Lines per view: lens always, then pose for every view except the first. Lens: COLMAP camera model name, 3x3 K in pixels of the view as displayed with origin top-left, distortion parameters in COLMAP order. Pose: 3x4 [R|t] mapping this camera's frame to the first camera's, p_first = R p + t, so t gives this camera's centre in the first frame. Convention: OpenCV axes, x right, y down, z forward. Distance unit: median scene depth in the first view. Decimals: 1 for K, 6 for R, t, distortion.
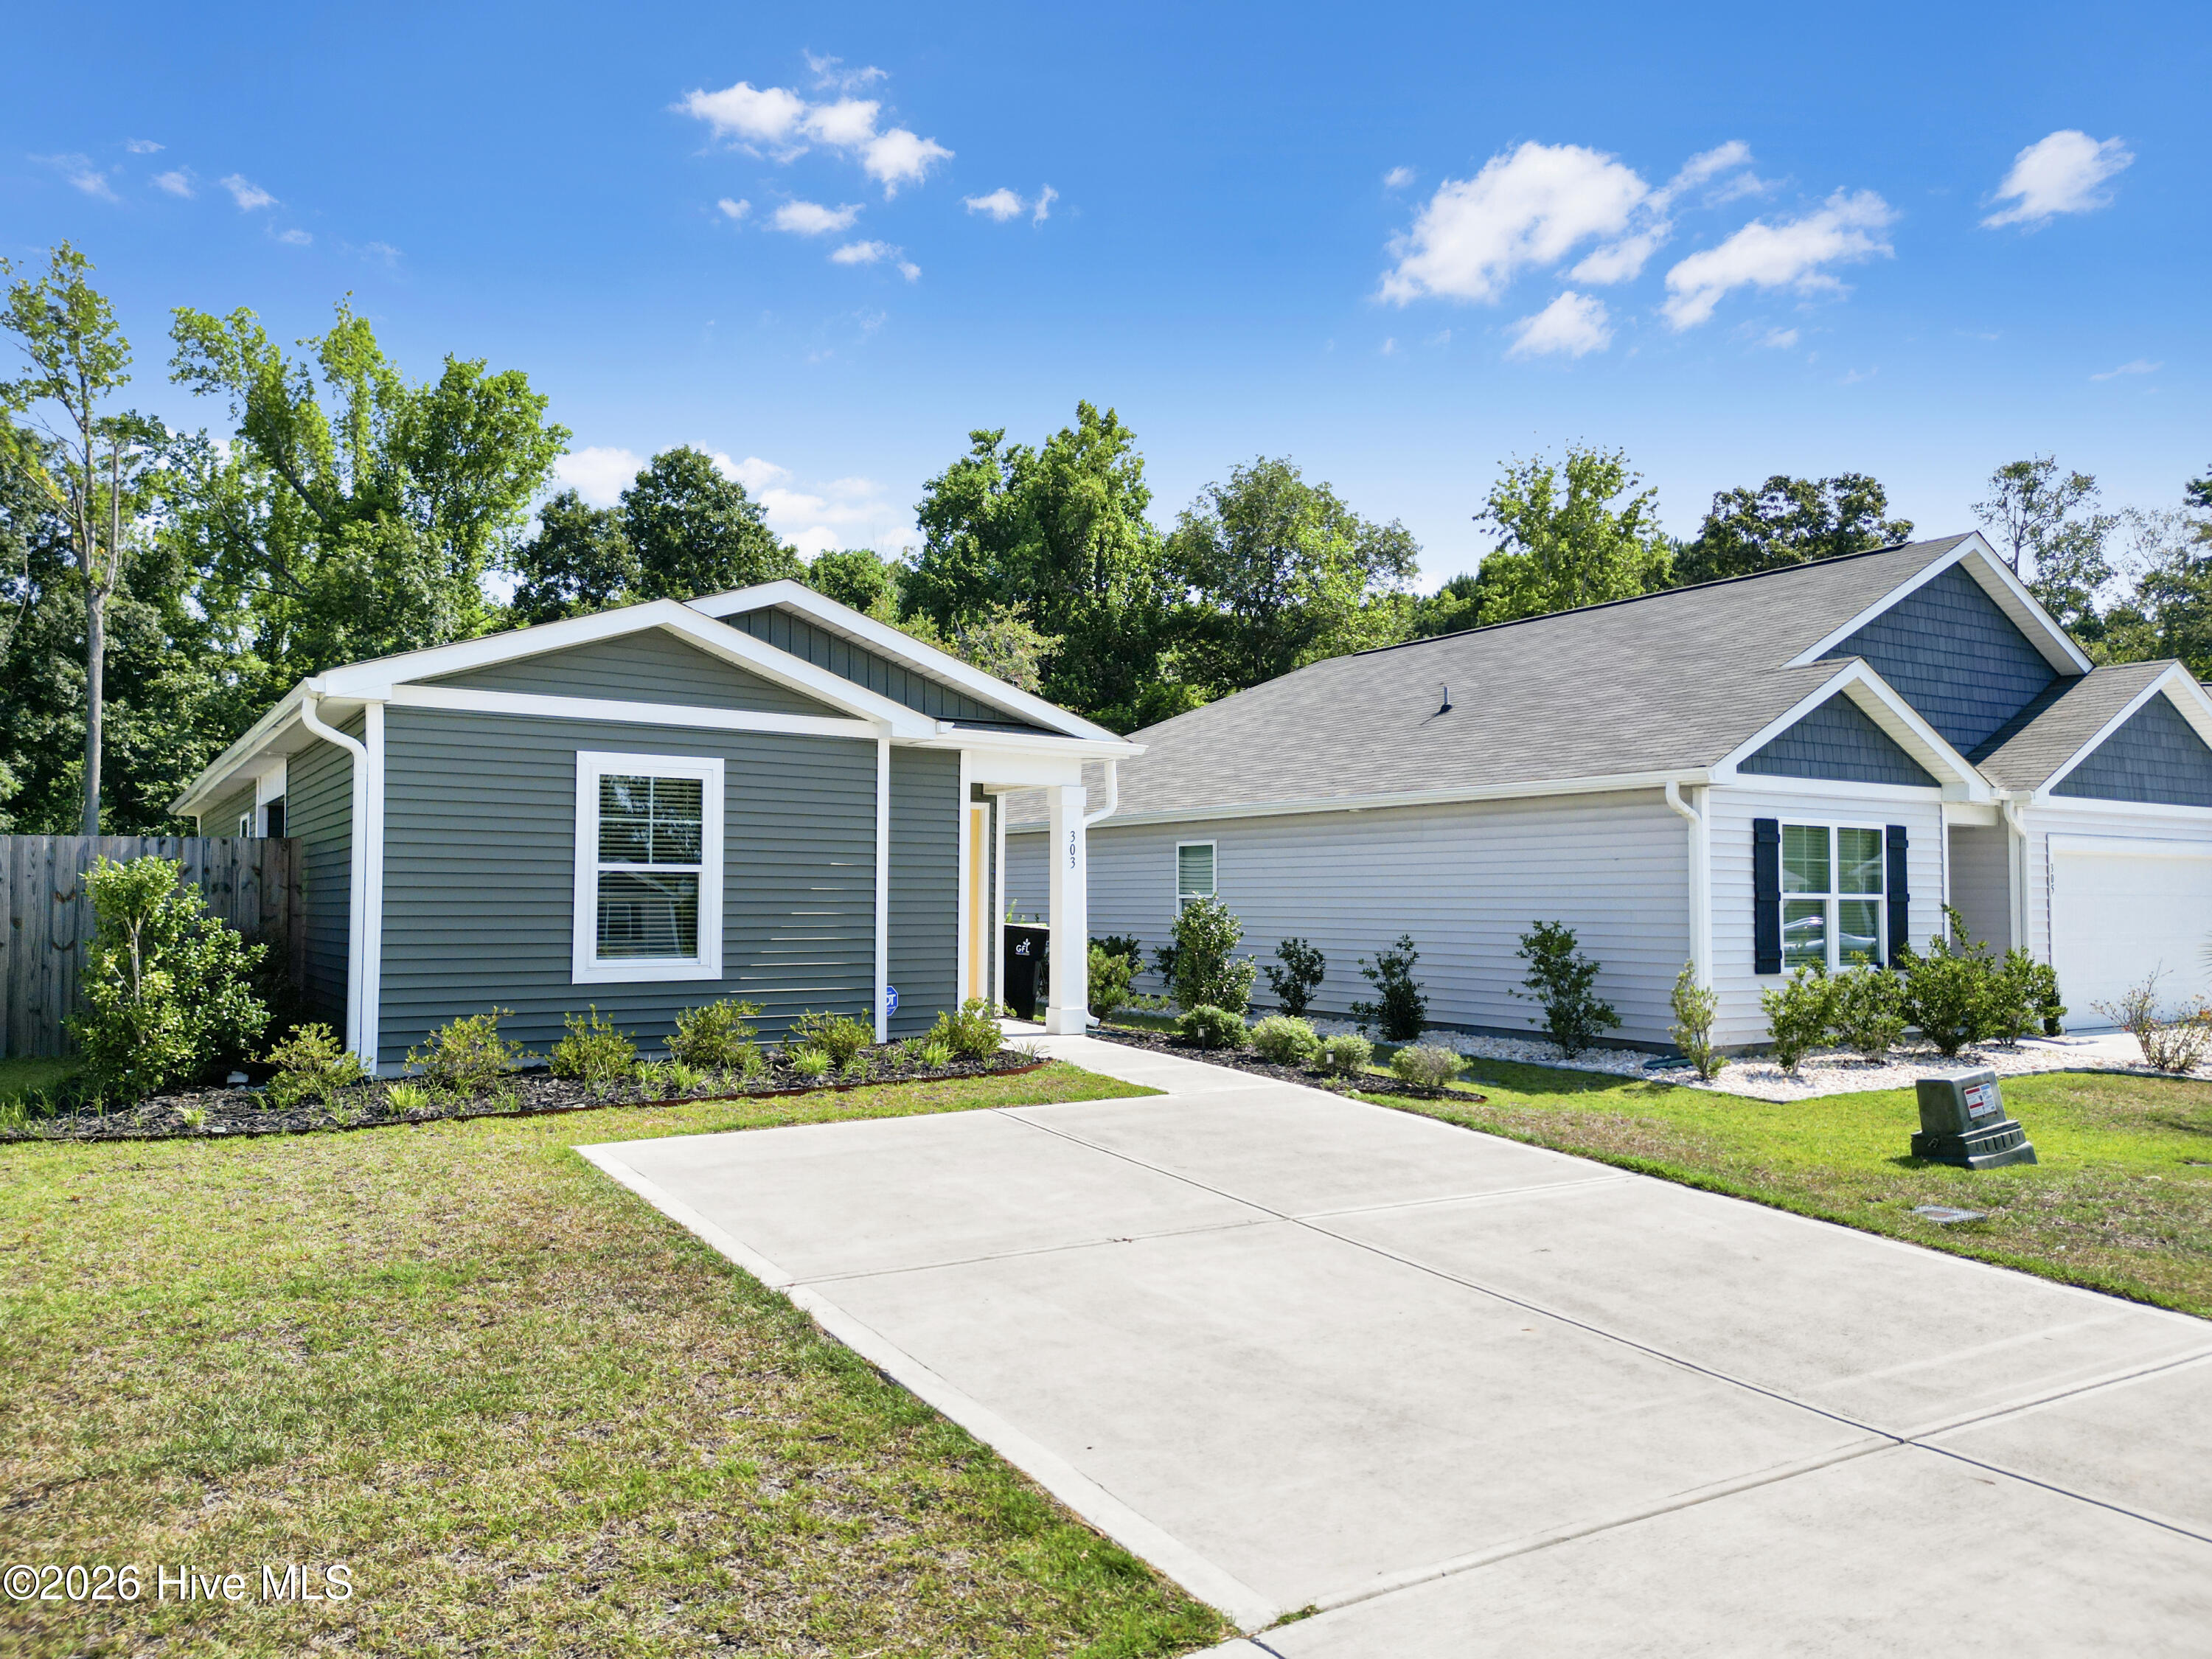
lens RADIAL K [[1561.8, 0, 1106.0], [0, 1561.8, 829.5], [0, 0, 1]] dist [0.080700, -0.087402]
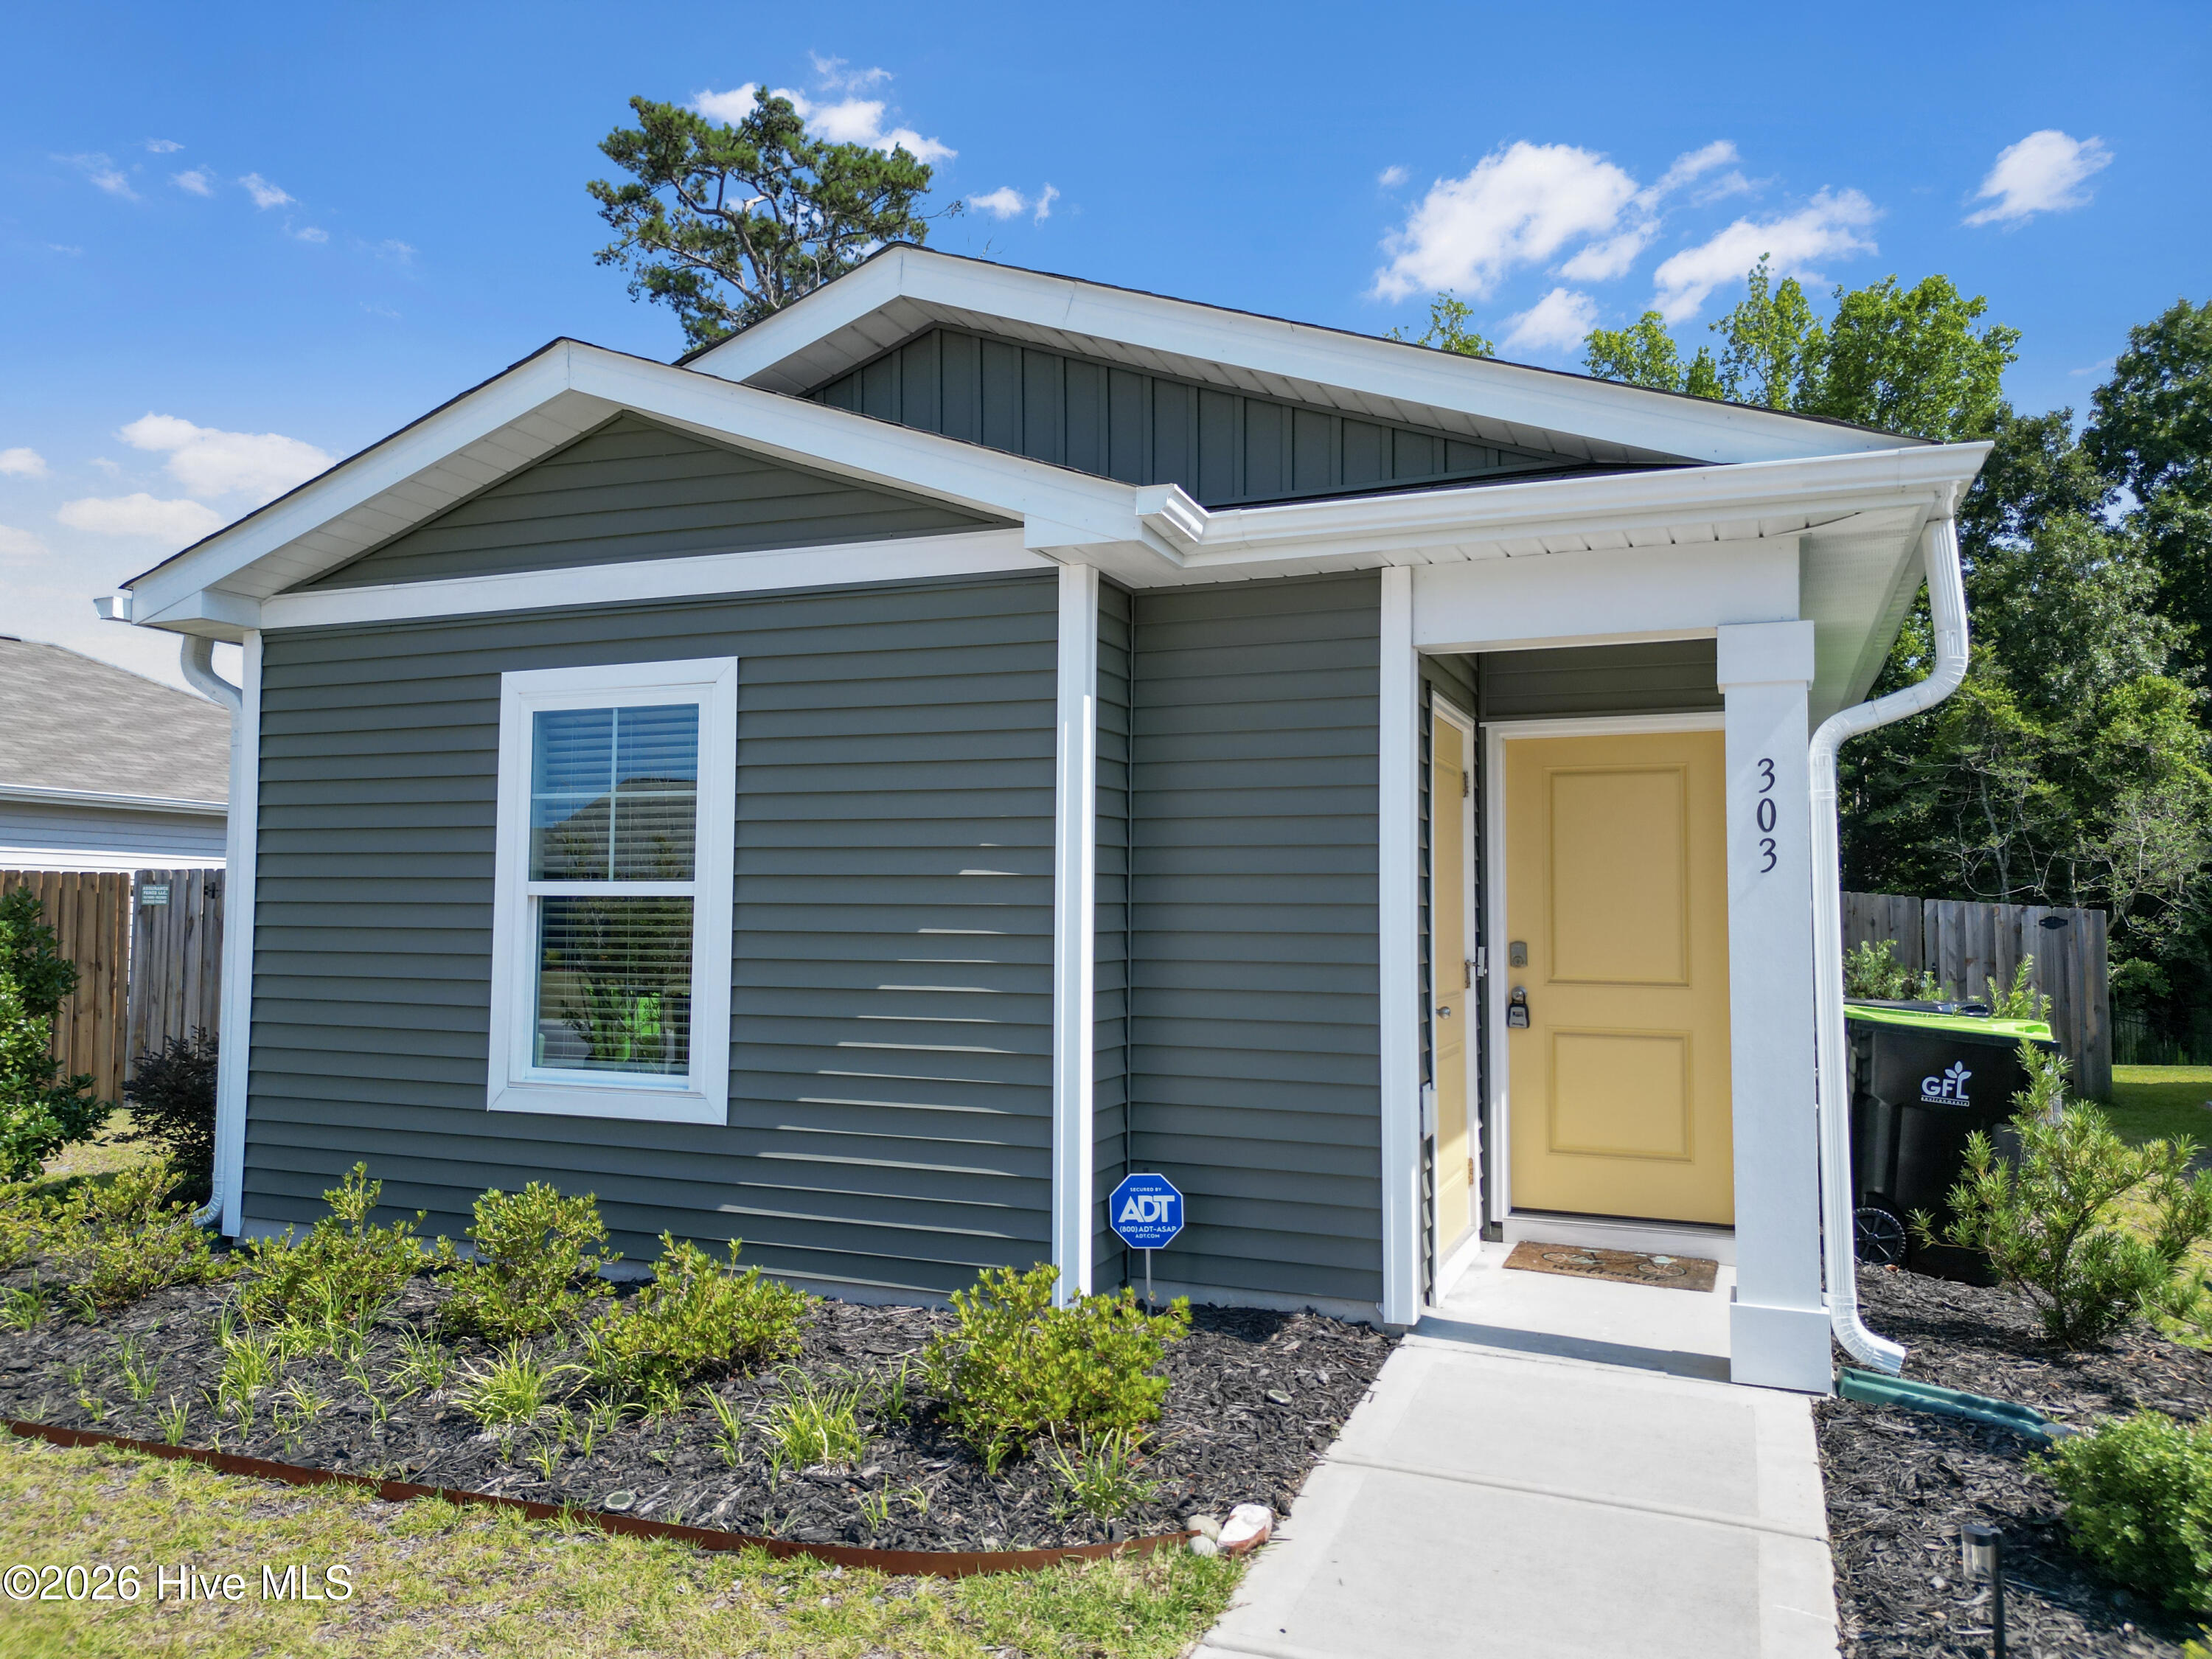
lens RADIAL K [[1568.5, 0, 1106.0], [0, 1568.5, 829.5], [0, 0, 1]] dist [0.059085, -0.050310]
pose [[0.561722, -0.045684, -0.826064, 0.211304], [0.031916, 0.998928, -0.033541, 0.026598], [0.826710, -0.007524, 0.562577, 0.829159]]
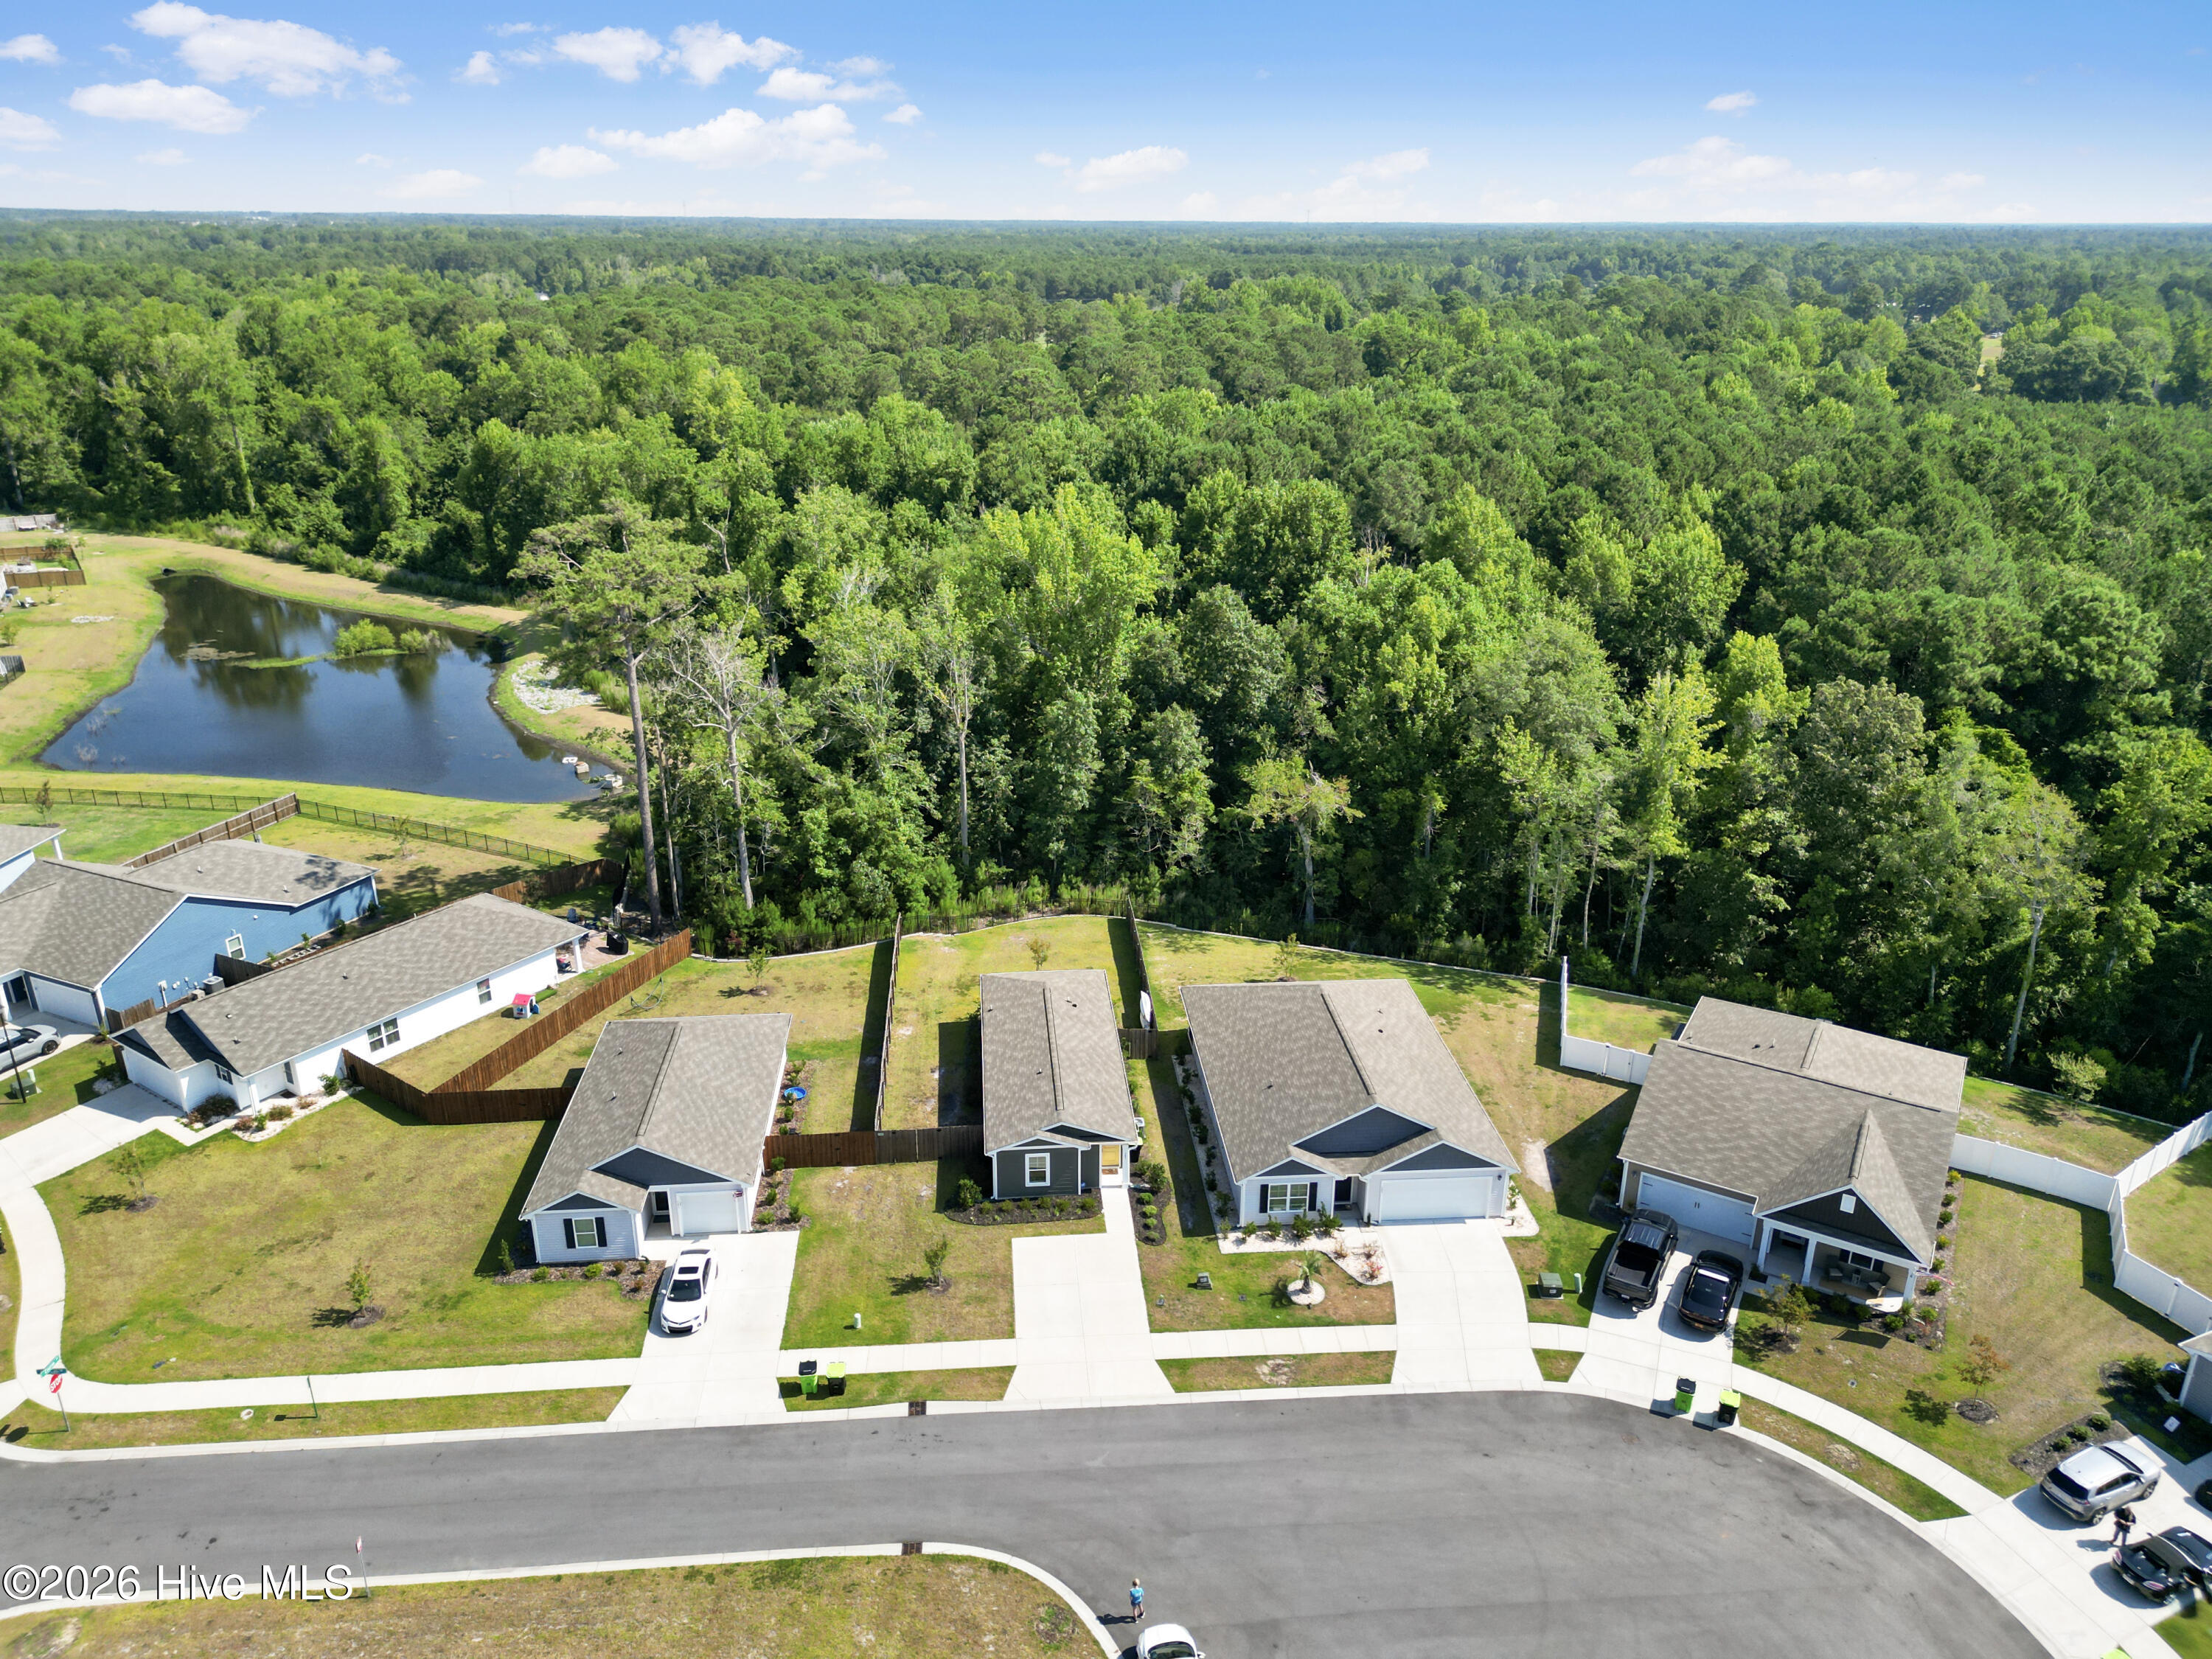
lens RADIAL K [[1561.8, 0, 1106.0], [0, 1561.8, 829.5], [0, 0, 1]] dist [0.080700, -0.087402]
pose [[0.879420, 0.169045, -0.445022, 2.316090], [0.018594, 0.921917, 0.386942, -3.390122], [0.475684, -0.348559, 0.807609, -3.158661]]
